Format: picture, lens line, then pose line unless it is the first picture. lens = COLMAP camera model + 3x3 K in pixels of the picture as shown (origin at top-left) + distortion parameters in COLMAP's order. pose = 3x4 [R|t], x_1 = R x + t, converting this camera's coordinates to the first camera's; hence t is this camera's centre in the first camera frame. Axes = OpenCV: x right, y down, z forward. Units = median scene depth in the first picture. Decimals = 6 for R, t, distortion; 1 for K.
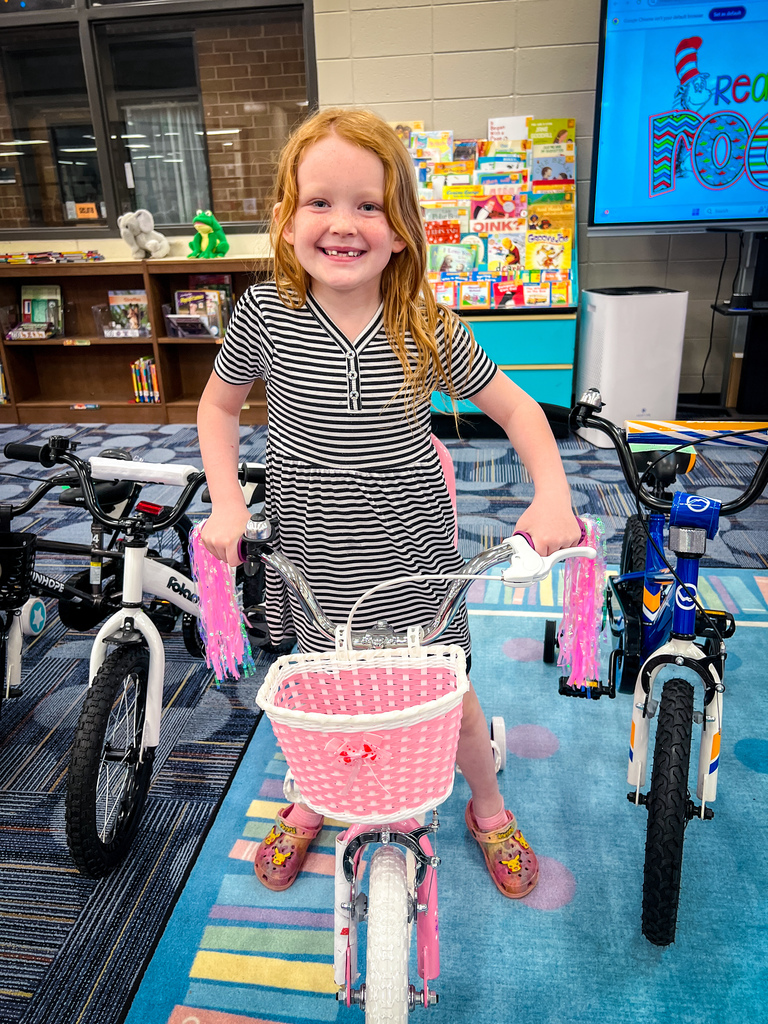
lens RADIAL K [[781.4, 0, 378.0], [0, 781.4, 511.4], [0, 0, 1]] dist [-0.003954, -0.022313]
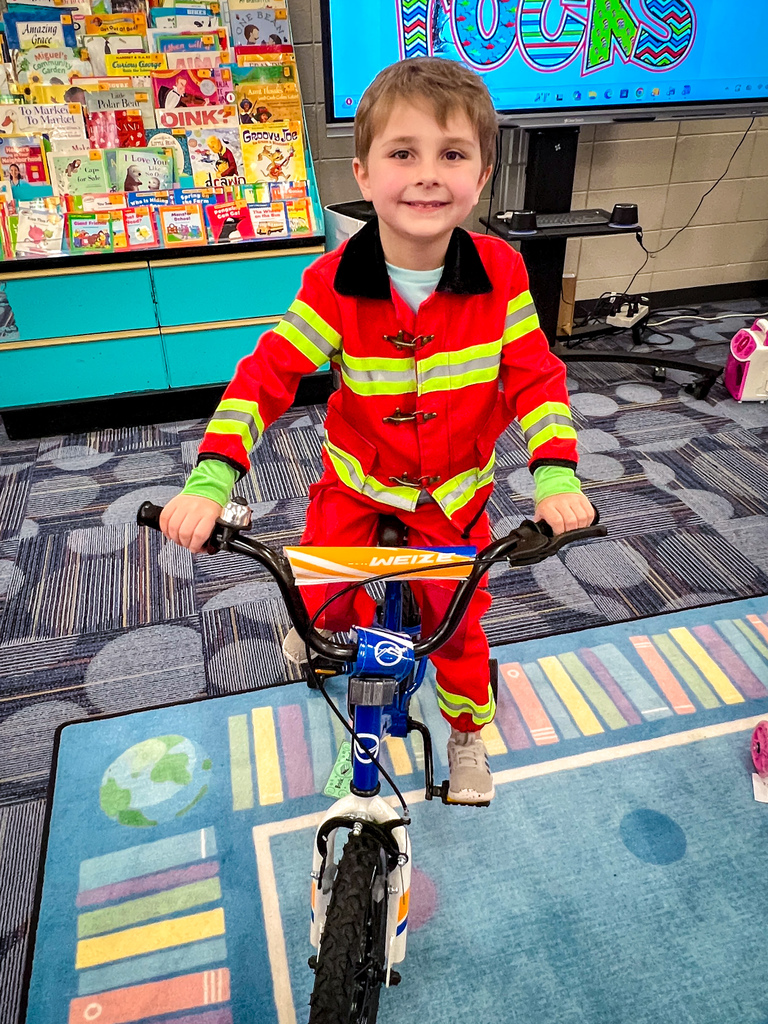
lens RADIAL K [[765.1, 0, 379.2], [0, 765.1, 514.3], [0, 0, 1]] dist [-0.008774, -0.001583]
pose [[0.925133, -0.195492, 0.325440, 0.011187], [0.125570, 0.966548, 0.223645, -0.153006], [-0.358274, -0.166036, 0.918734, 0.247675]]
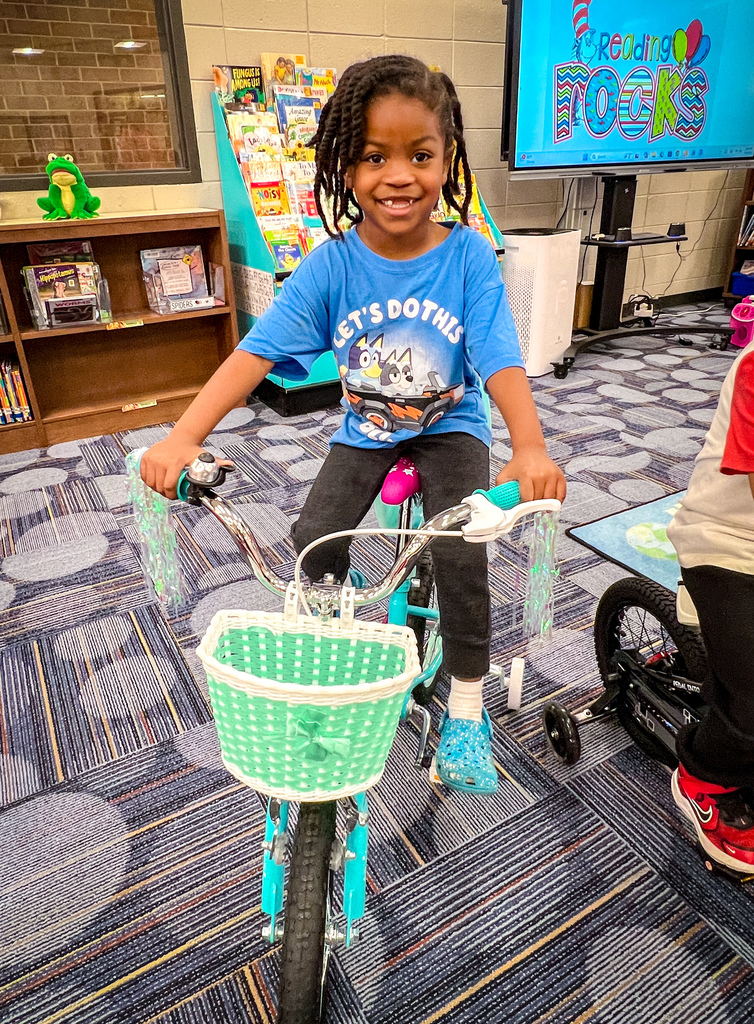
lens RADIAL K [[671.0, 0, 368.6], [0, 671.0, 491.7], [0, 0, 1]] dist [-0.012790, -0.002142]
pose [[0.794754, -0.260273, 0.548292, -0.457131], [0.222965, 0.965420, 0.135095, -0.101634], [-0.564494, 0.014883, 0.825303, 0.336357]]
